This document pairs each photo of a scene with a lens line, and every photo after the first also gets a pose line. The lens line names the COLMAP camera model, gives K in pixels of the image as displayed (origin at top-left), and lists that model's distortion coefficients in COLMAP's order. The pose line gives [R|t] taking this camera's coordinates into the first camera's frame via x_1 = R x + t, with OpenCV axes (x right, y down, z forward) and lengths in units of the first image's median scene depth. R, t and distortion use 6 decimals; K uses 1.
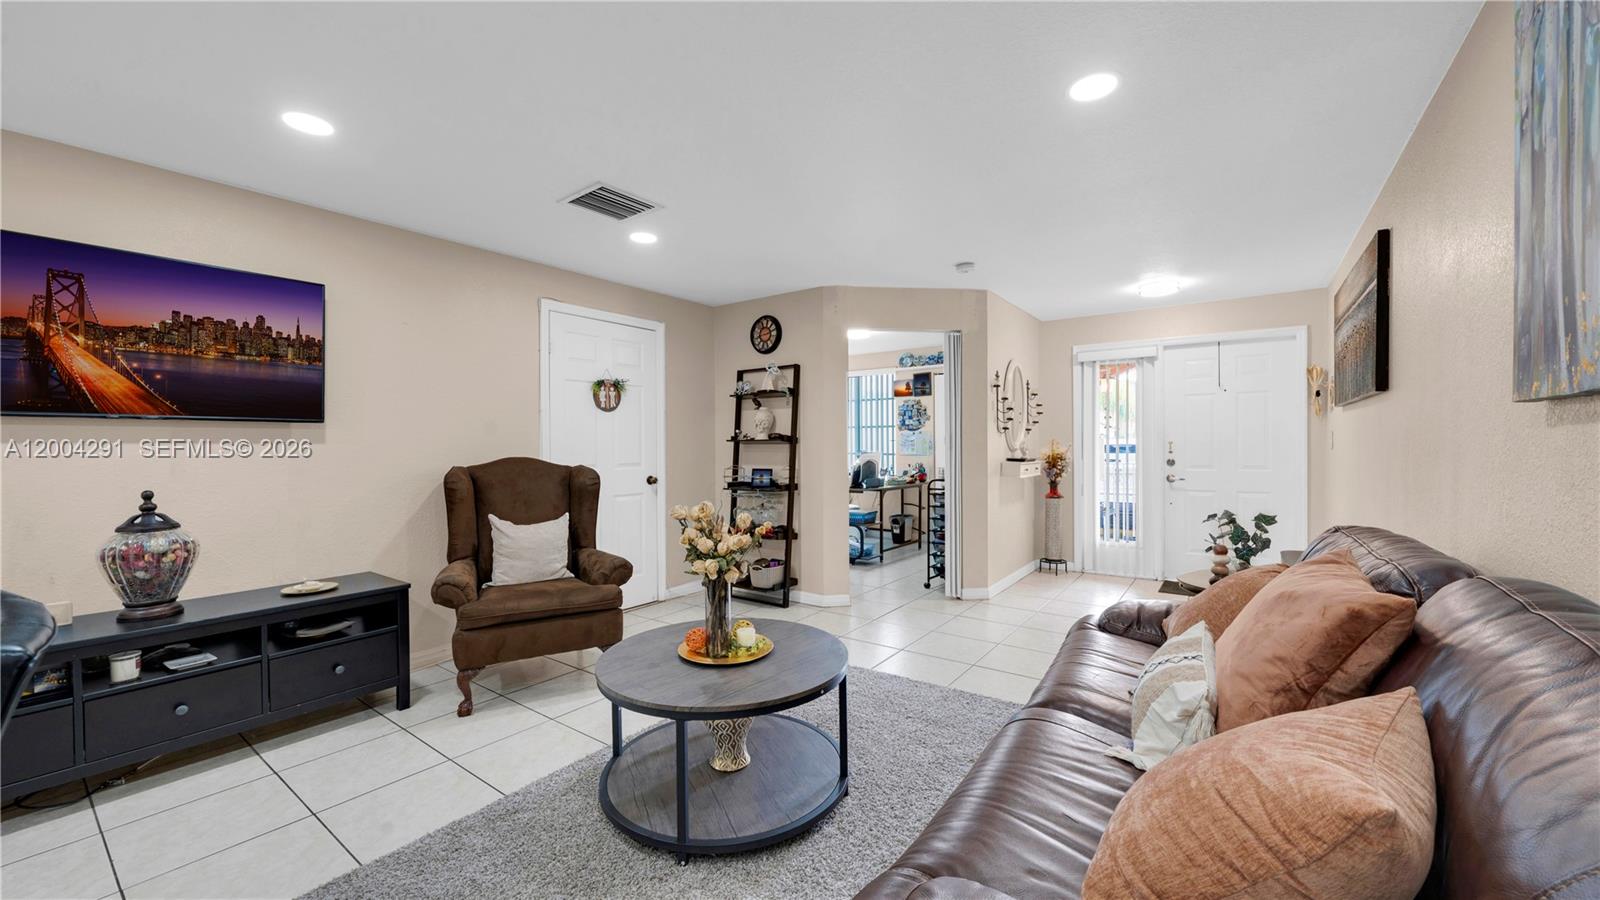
lens RADIAL K [[606.9, 0, 787.5], [0, 606.9, 445.1], [0, 0, 1]] dist [-0.004391, 0.000702]
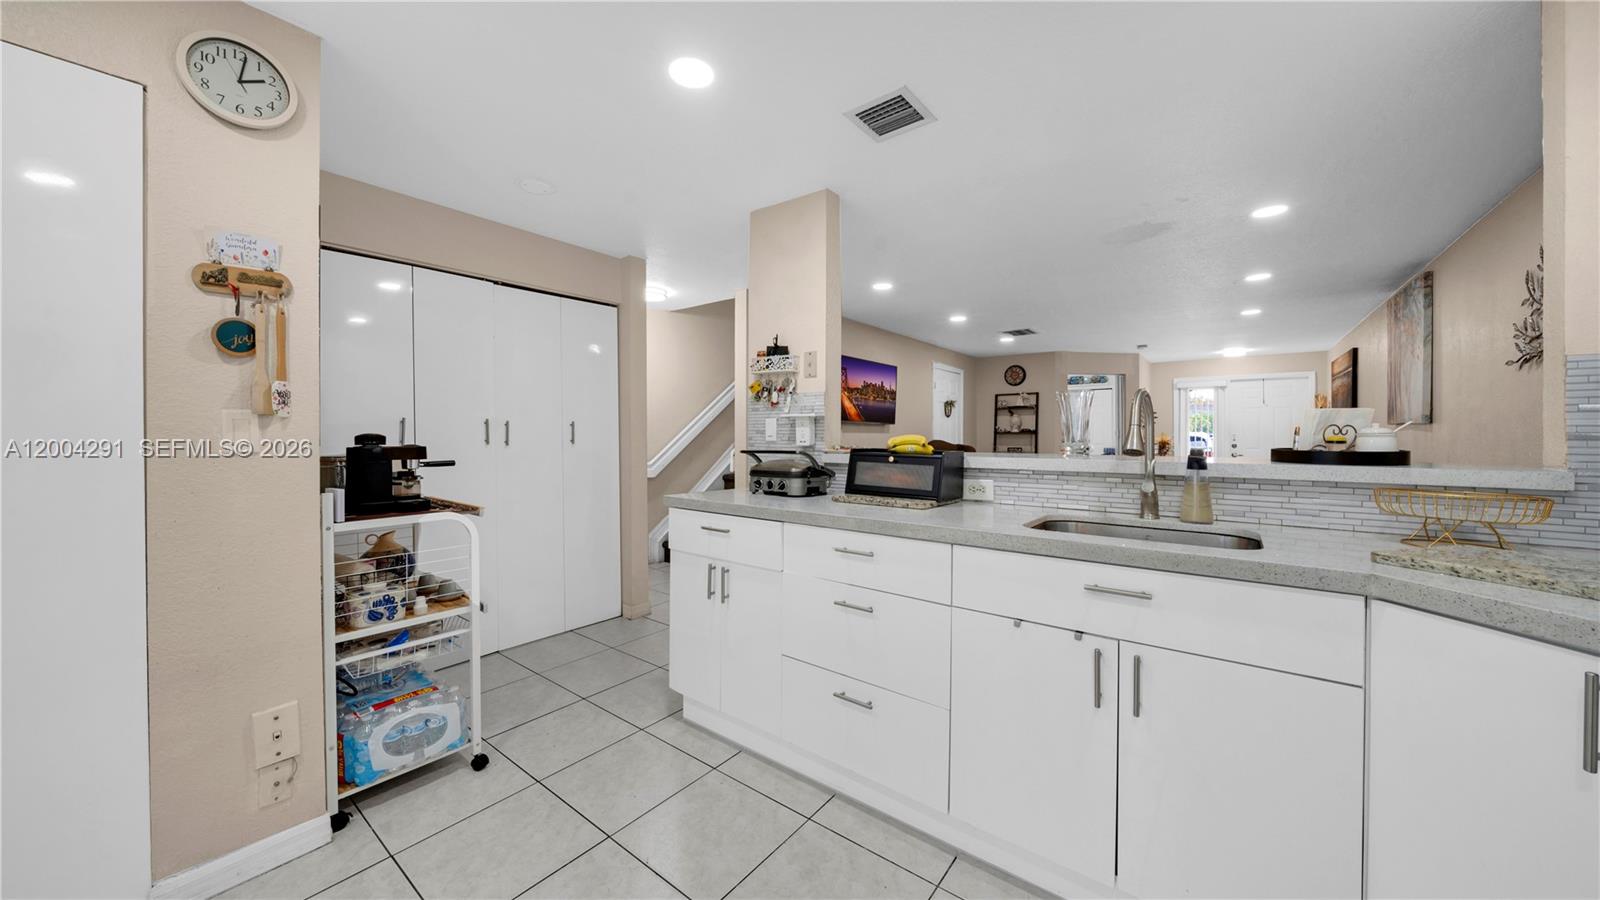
lens RADIAL K [[549.6, 0, 799.5], [0, 549.6, 439.1], [0, 0, 1]] dist [-0.005934, -0.000465]
pose [[0.999689, 0.004948, -0.024457, -0.726585], [-0.004787, 0.999966, 0.006665, 0.003285], [0.024490, -0.006545, 0.999679, -0.763124]]
